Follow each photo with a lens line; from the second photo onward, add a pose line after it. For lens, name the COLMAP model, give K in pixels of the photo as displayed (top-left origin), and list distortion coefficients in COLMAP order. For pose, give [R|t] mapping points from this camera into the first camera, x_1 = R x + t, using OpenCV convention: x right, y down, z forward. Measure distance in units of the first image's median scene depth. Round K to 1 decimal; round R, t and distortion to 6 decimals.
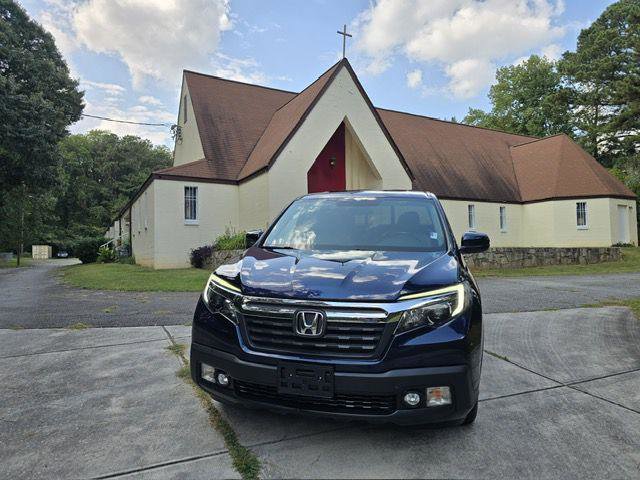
lens RADIAL K [[454.4, 0, 328.7], [0, 454.4, 224.4], [0, 0, 1]] dist [0.061331, -0.063620]
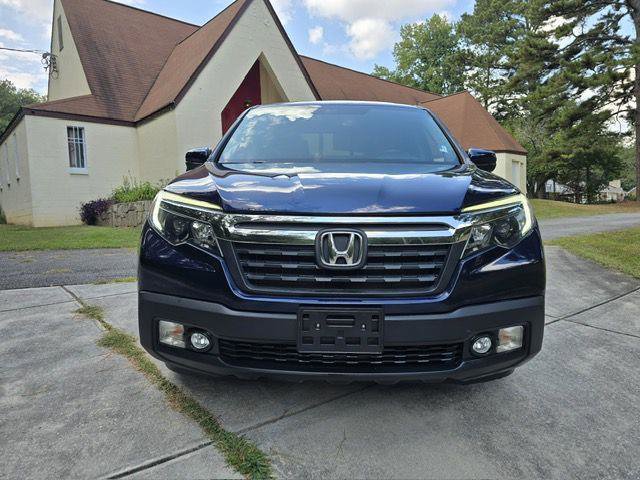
lens RADIAL K [[442.8, 0, 327.7], [0, 442.8, 237.5], [0, 0, 1]] dist [0.047919, -0.046189]
pose [[0.972639, -0.028033, 0.230622, -0.050113], [0.003507, 0.994352, 0.106078, 0.031409], [-0.232293, -0.102367, 0.967244, 0.090478]]
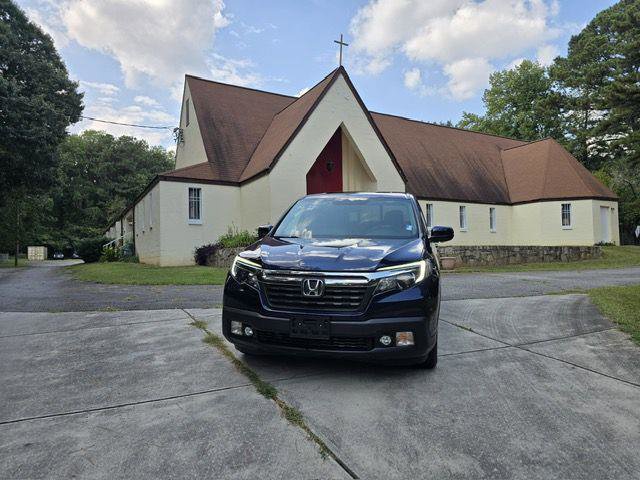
lens RADIAL K [[475.3, 0, 340.2], [0, 475.3, 227.8], [0, 0, 1]] dist [0.066988, -0.065549]
pose [[0.999556, -0.000138, 0.029789, -0.000504], [0.000111, 1.000000, 0.000928, 0.007905], [-0.029789, -0.000924, 0.999556, -0.107486]]
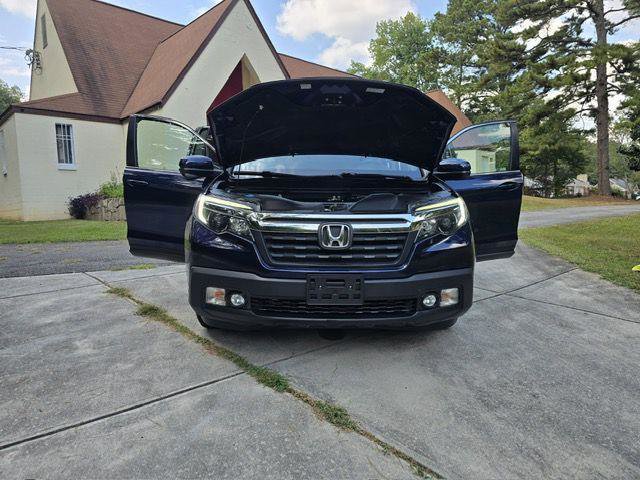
lens RADIAL K [[459.8, 0, 330.0], [0, 459.8, 228.8], [0, 0, 1]] dist [0.048560, -0.049760]
pose [[0.957091, -0.030311, 0.288197, -0.081486], [0.001008, 0.994857, 0.101288, 0.023885], [-0.289784, -0.096652, 0.952199, 0.011808]]
